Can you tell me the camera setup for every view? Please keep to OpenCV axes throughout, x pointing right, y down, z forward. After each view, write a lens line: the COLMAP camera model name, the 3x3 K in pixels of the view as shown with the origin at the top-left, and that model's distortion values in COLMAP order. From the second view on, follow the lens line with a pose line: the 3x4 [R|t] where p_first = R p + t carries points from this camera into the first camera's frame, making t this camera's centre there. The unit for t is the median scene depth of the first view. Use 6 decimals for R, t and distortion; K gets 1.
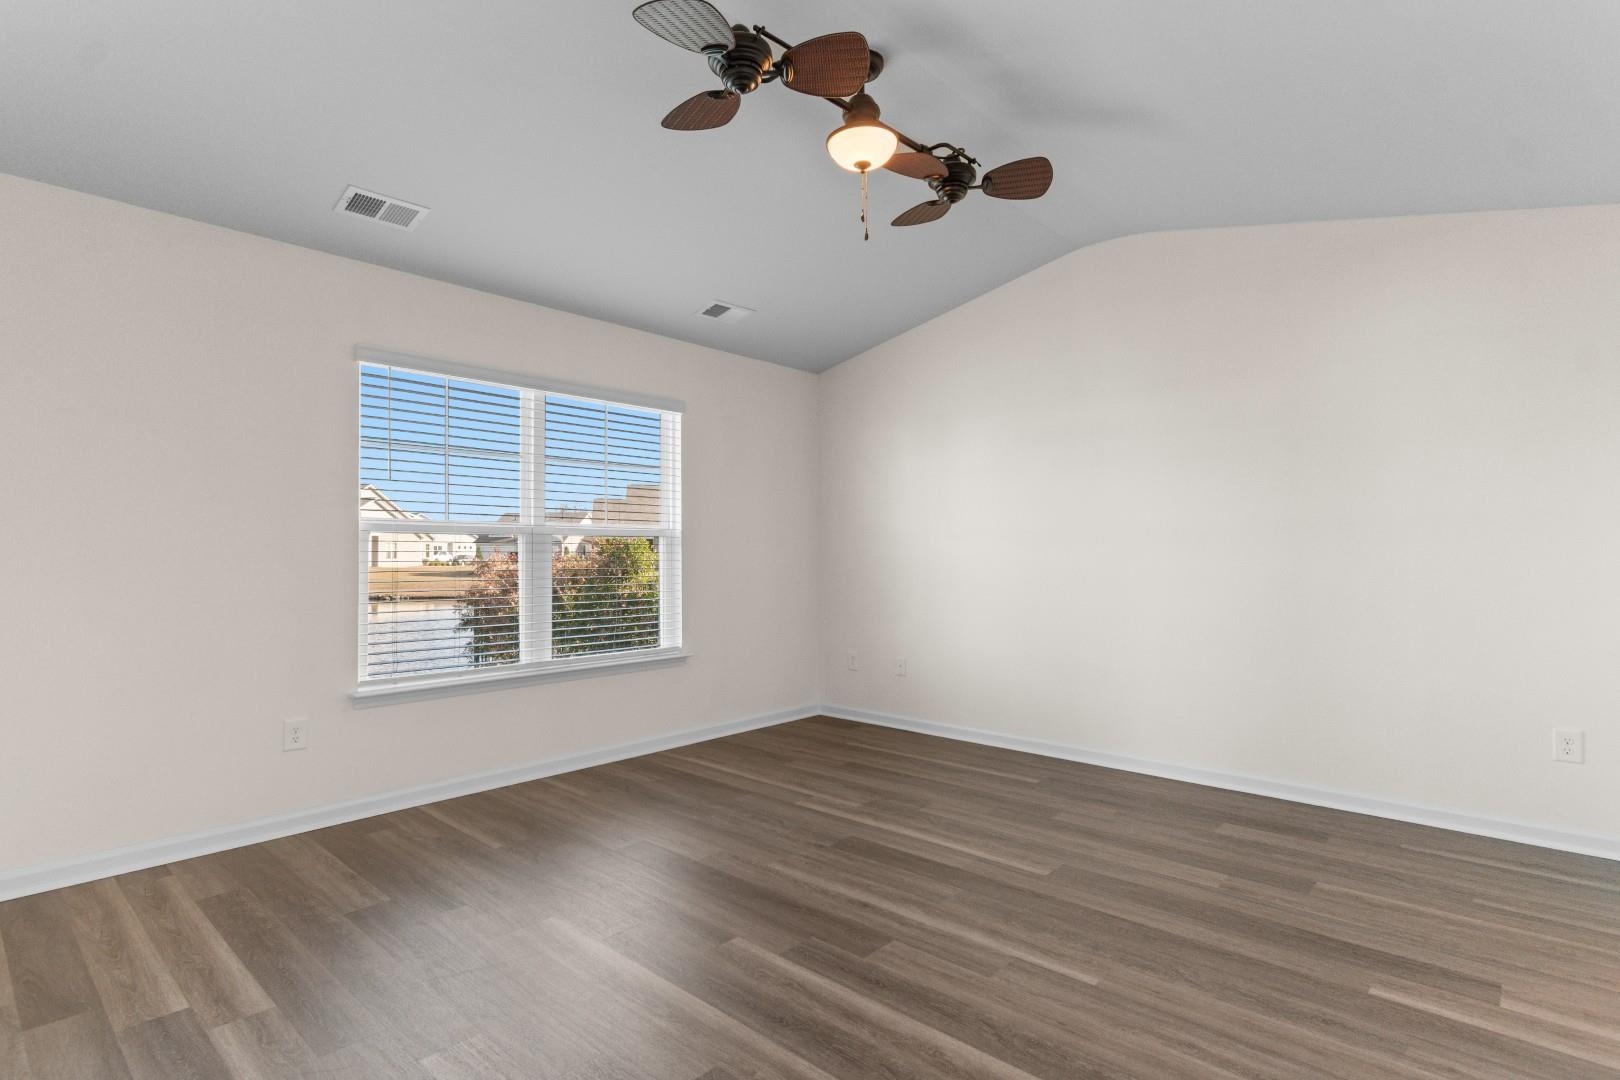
lens RADIAL K [[806.5, 0, 810.0], [0, 806.5, 550.0], [0, 0, 1]] dist [0.000385, -0.000742]
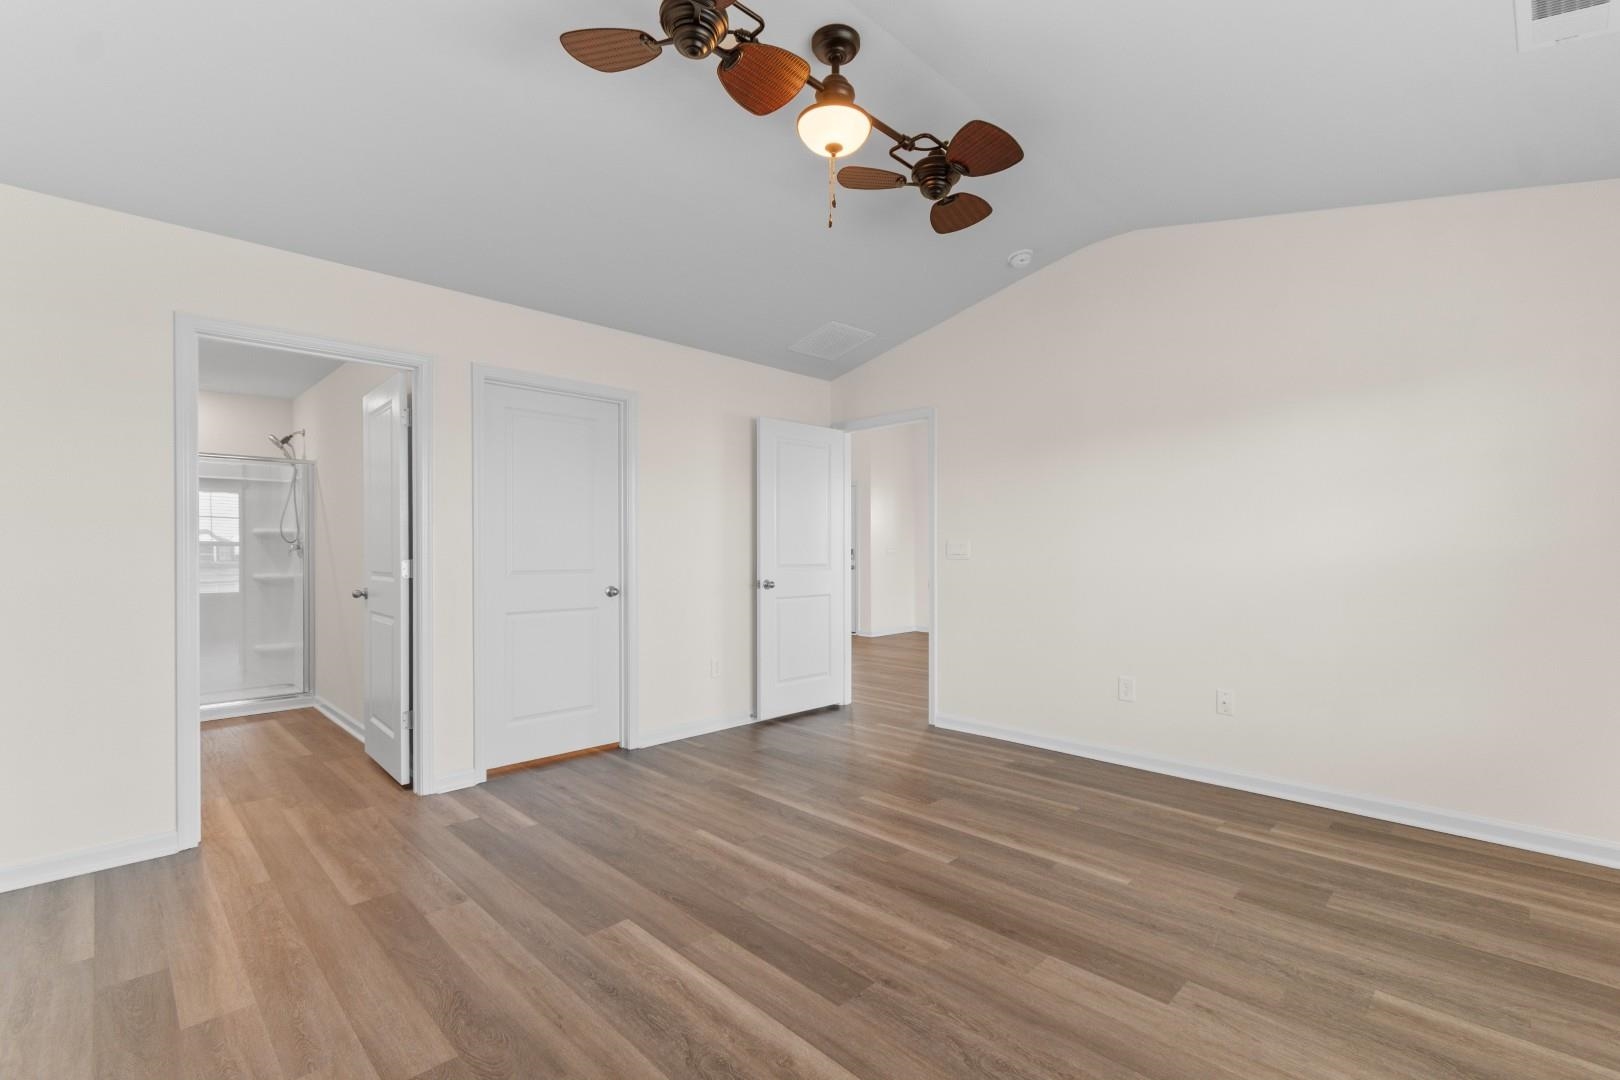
lens RADIAL K [[723.7, 0, 810.1], [0, 723.7, 543.5], [0, 0, 1]] dist [0.000719, -0.000242]
pose [[-0.998644, 0.005739, 0.051735, 0.052989], [0.005262, 0.999943, -0.009336, 0.001535], [-0.051785, -0.009051, -0.998617, 1.898924]]
